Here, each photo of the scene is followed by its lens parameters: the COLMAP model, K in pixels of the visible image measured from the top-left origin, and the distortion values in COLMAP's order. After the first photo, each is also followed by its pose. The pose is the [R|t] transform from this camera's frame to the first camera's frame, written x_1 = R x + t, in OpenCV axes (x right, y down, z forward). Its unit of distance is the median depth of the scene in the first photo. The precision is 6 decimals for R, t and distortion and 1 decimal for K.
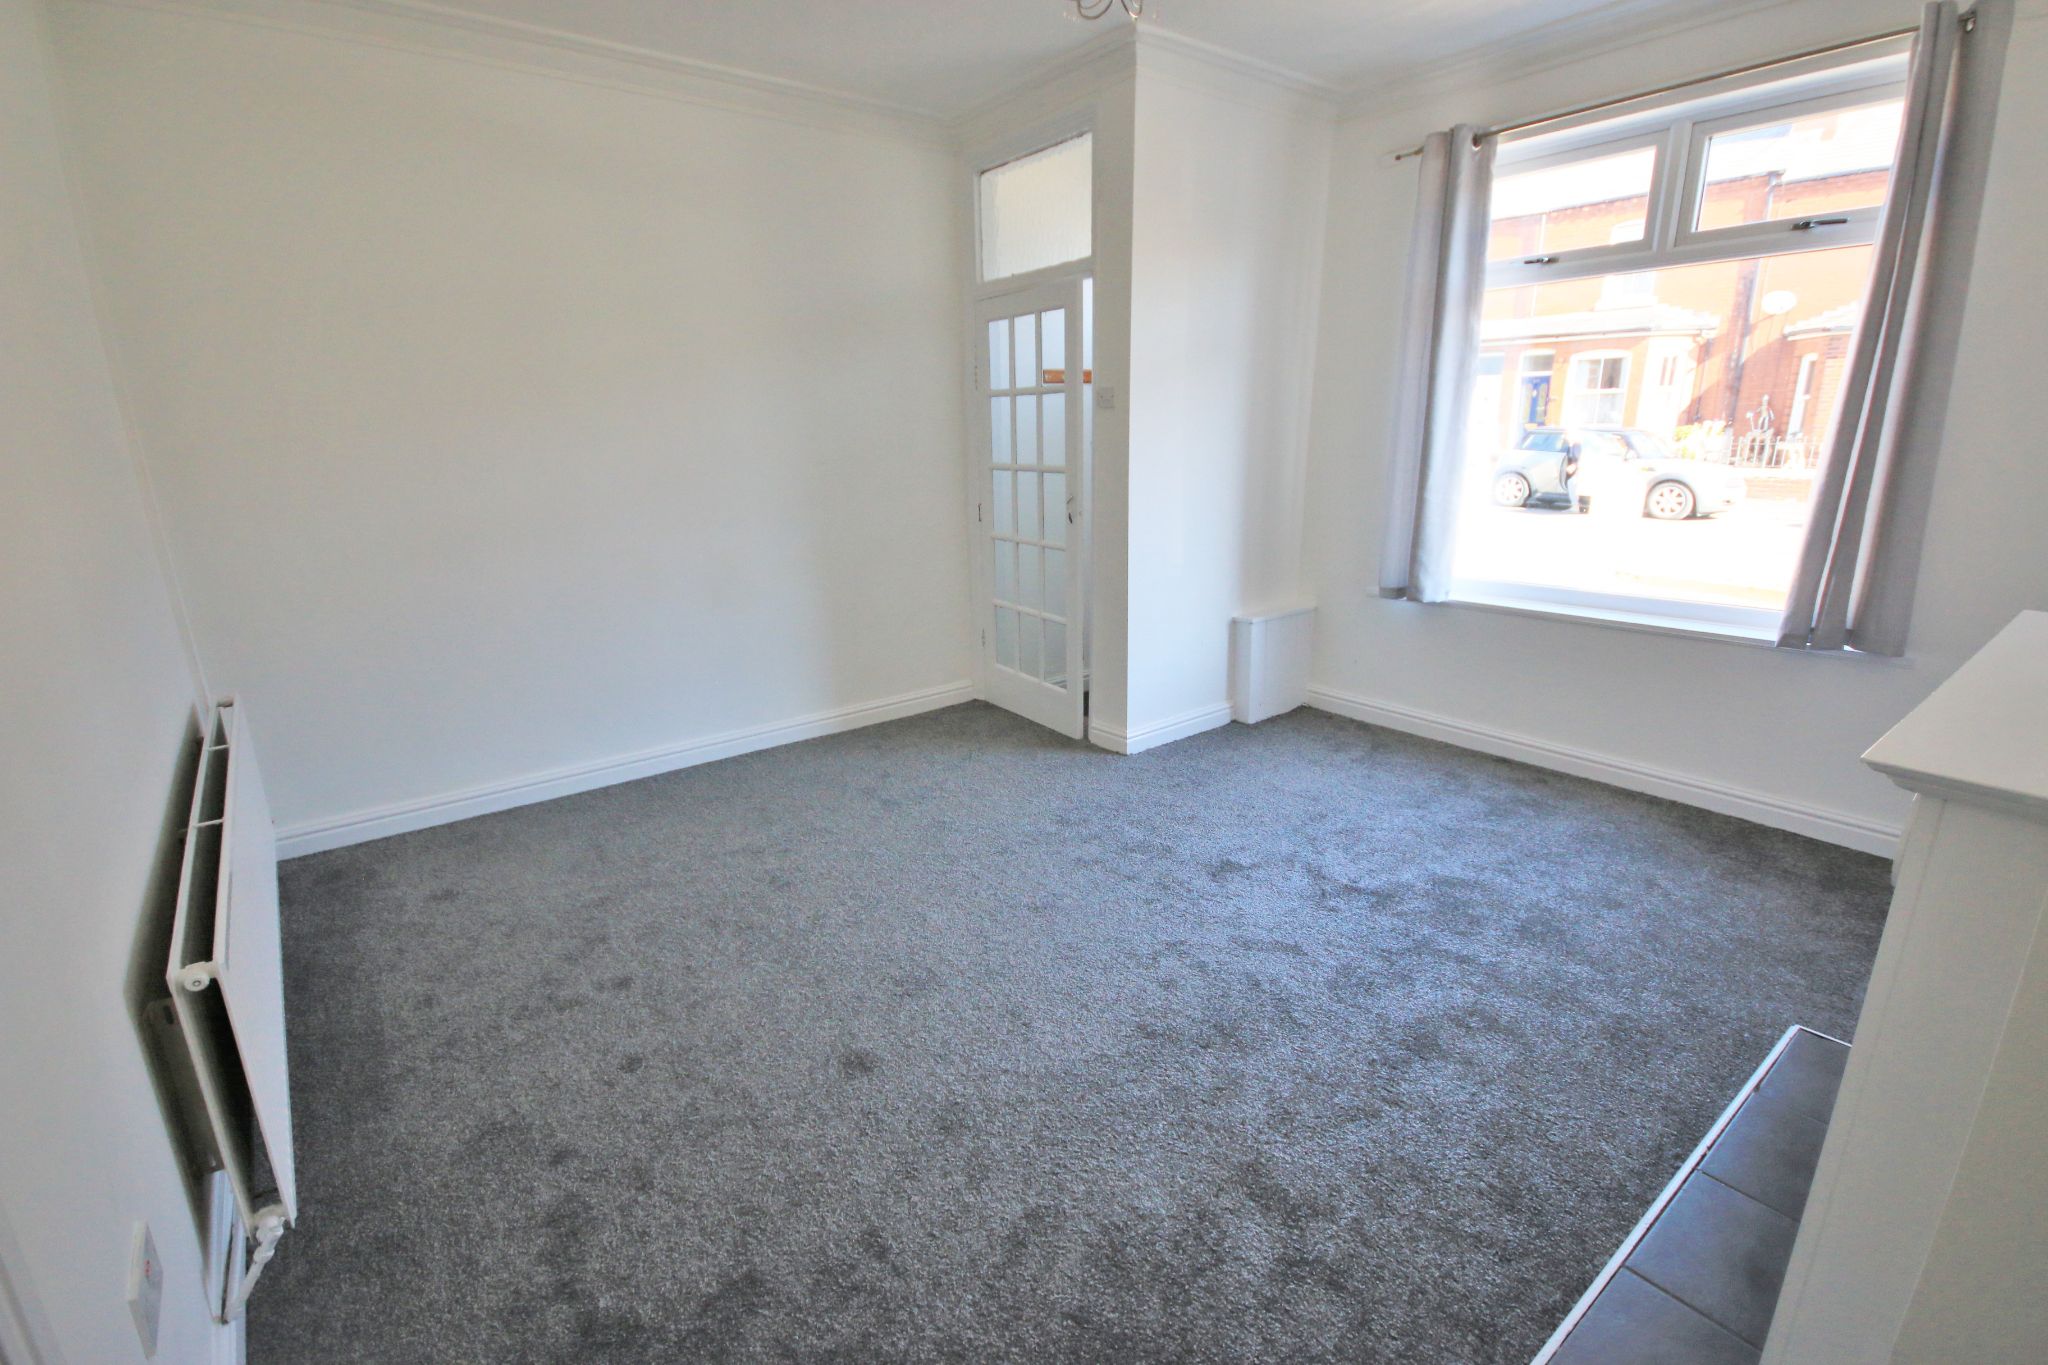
lens RADIAL K [[929.9, 0, 1024.0], [0, 929.9, 682.5], [0, 0, 1]] dist [0.002001, 0.000090]
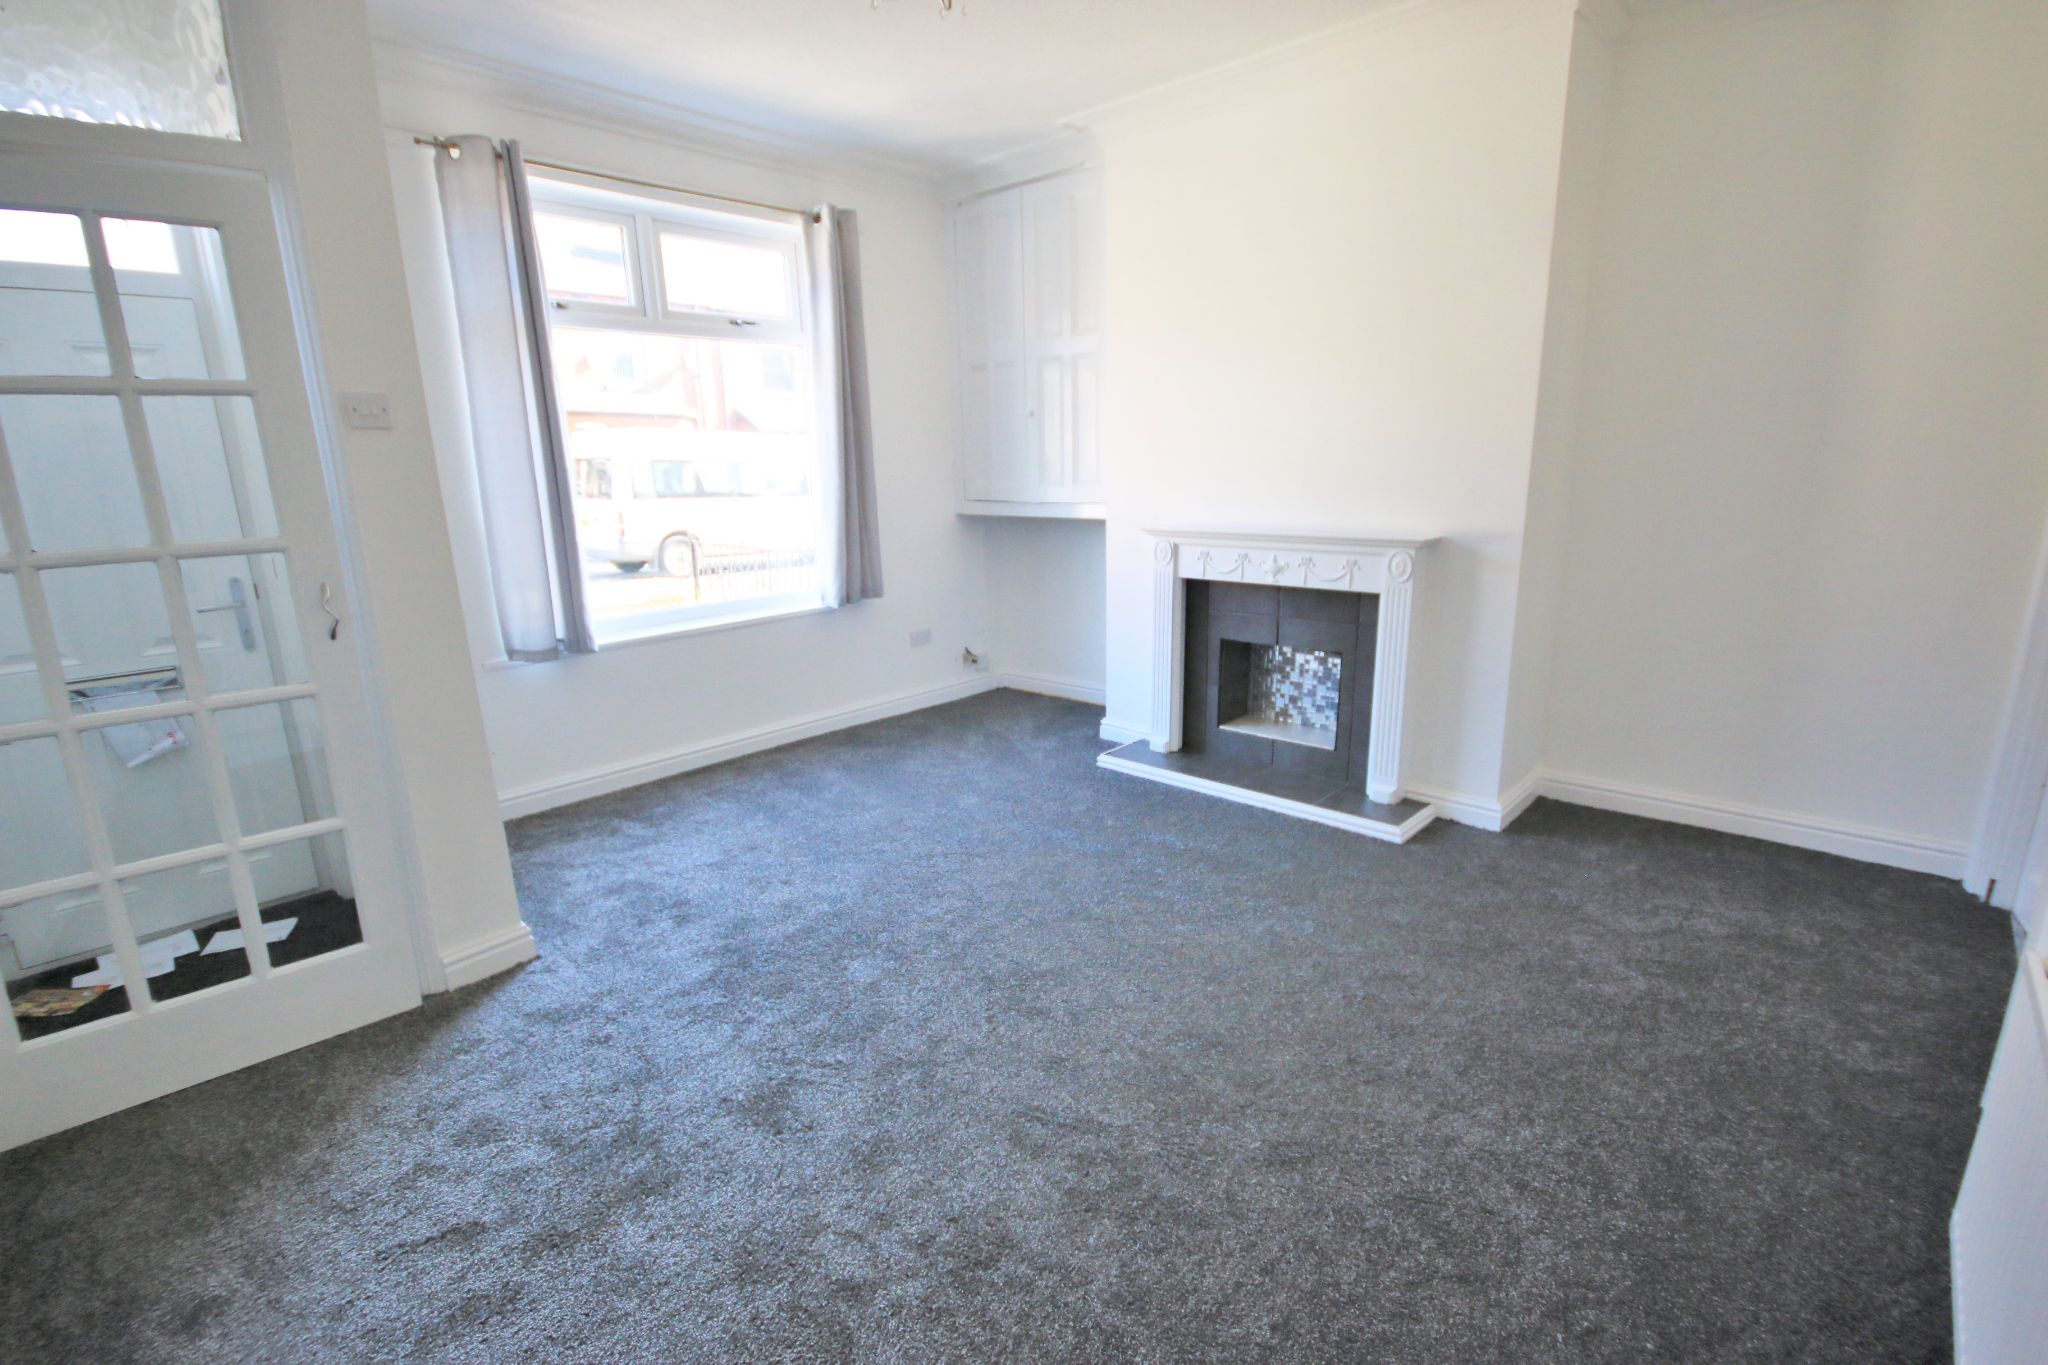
lens RADIAL K [[929.9, 0, 1024.0], [0, 929.9, 682.5], [0, 0, 1]] dist [0.002001, 0.000090]
pose [[-0.163455, -0.218821, 0.961977, -0.617773], [0.279084, 0.925005, 0.257832, -0.201537], [-0.946253, 0.310617, -0.090128, 0.775123]]
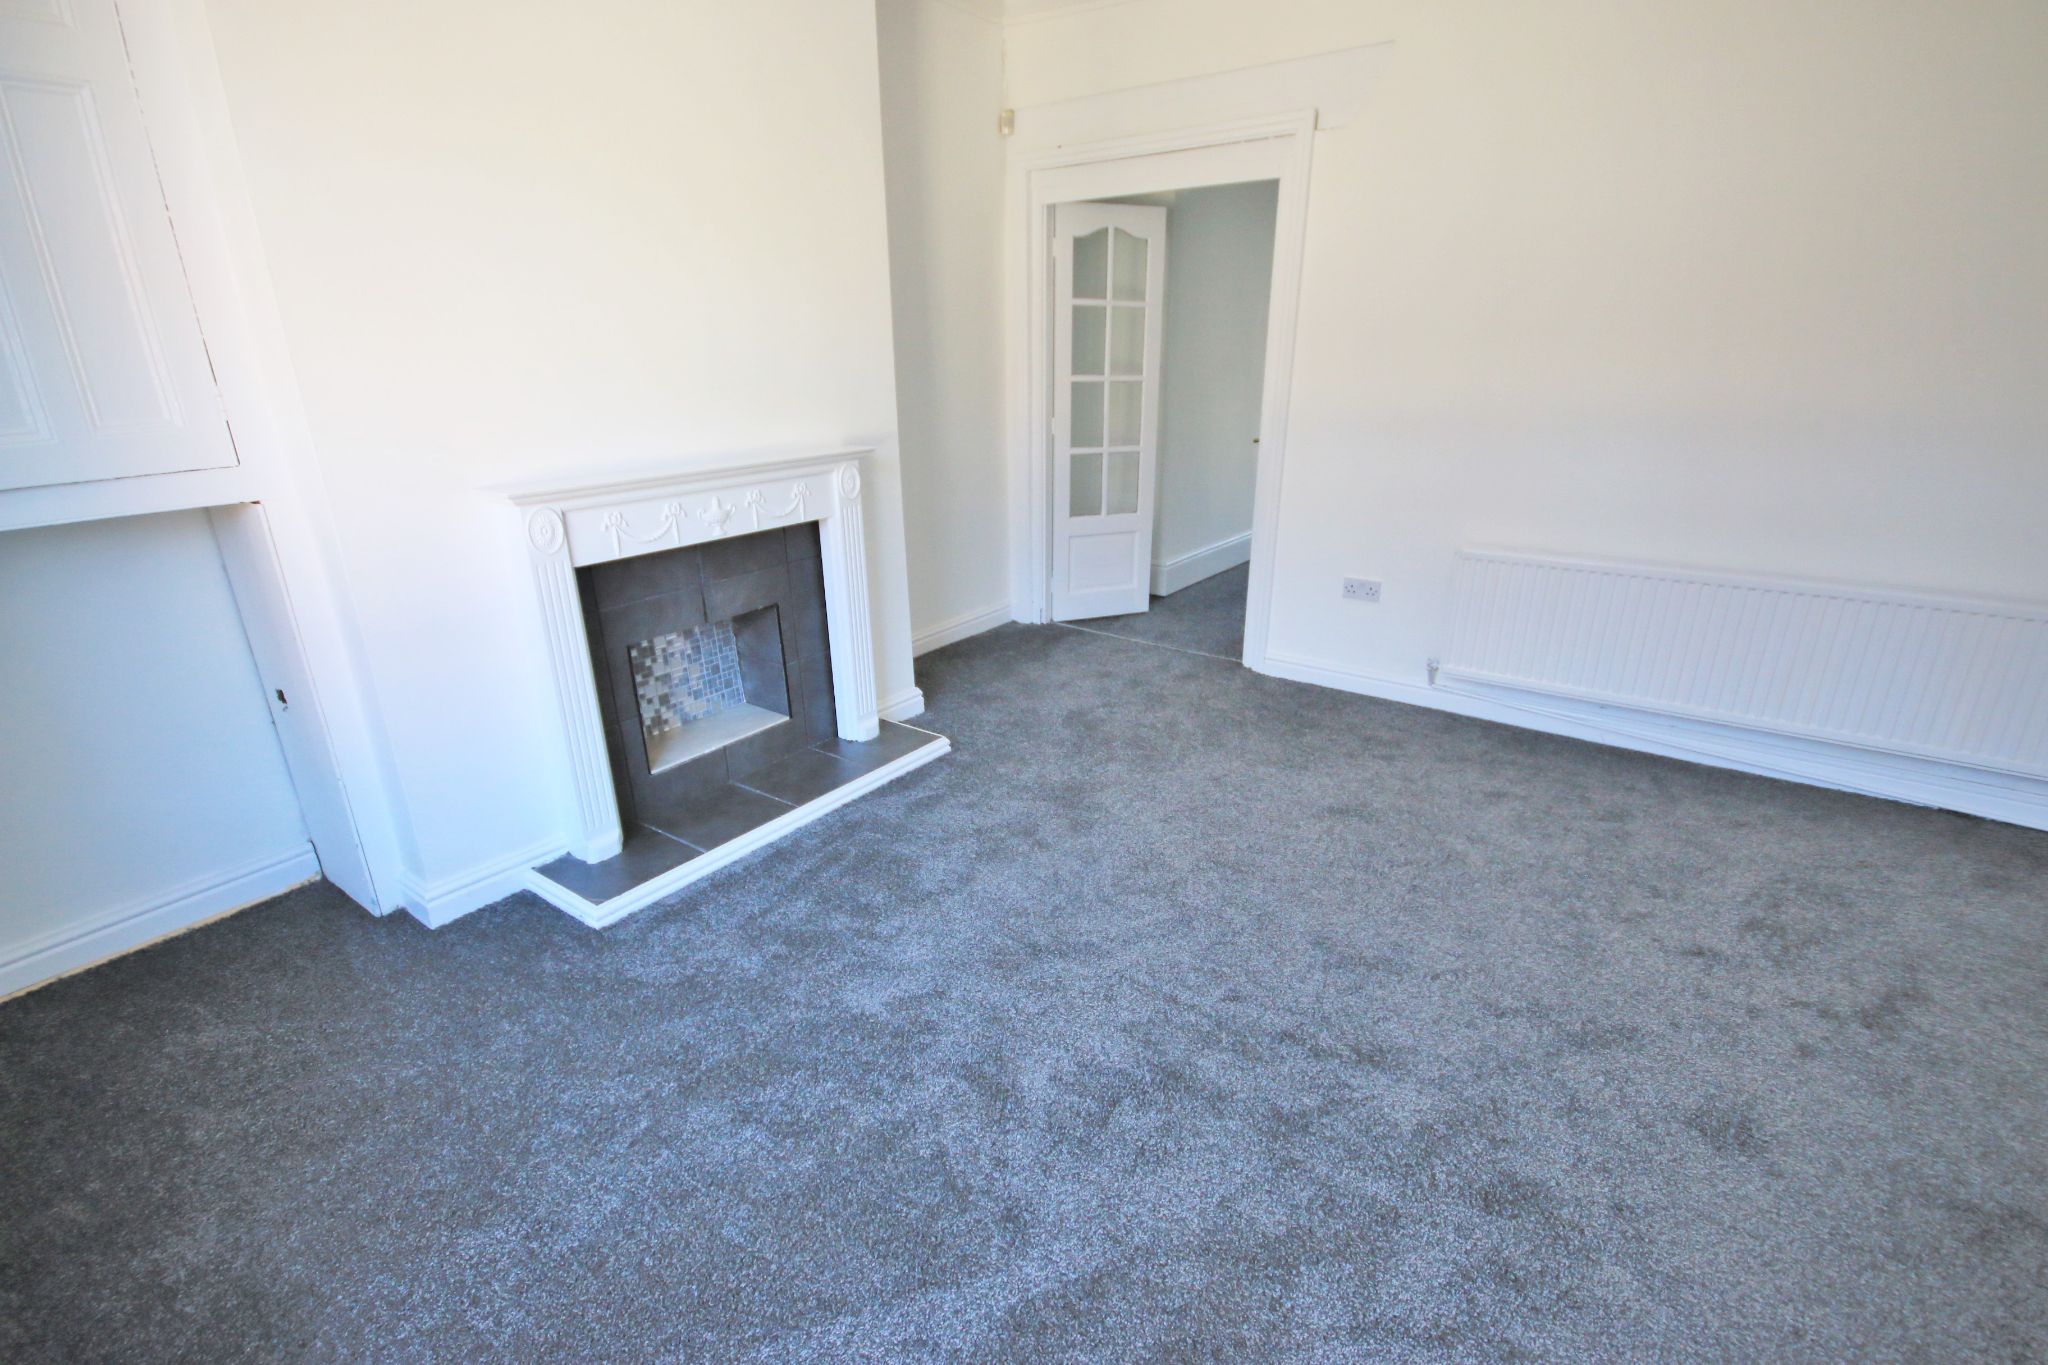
lens RADIAL K [[929.9, 0, 1024.0], [0, 929.9, 682.5], [0, 0, 1]] dist [0.002001, 0.000090]
pose [[-0.960251, 0.106446, -0.258043, 0.378179], [-0.062497, 0.818979, 0.570410, -0.308635], [0.272050, 0.563864, -0.779773, 1.112108]]
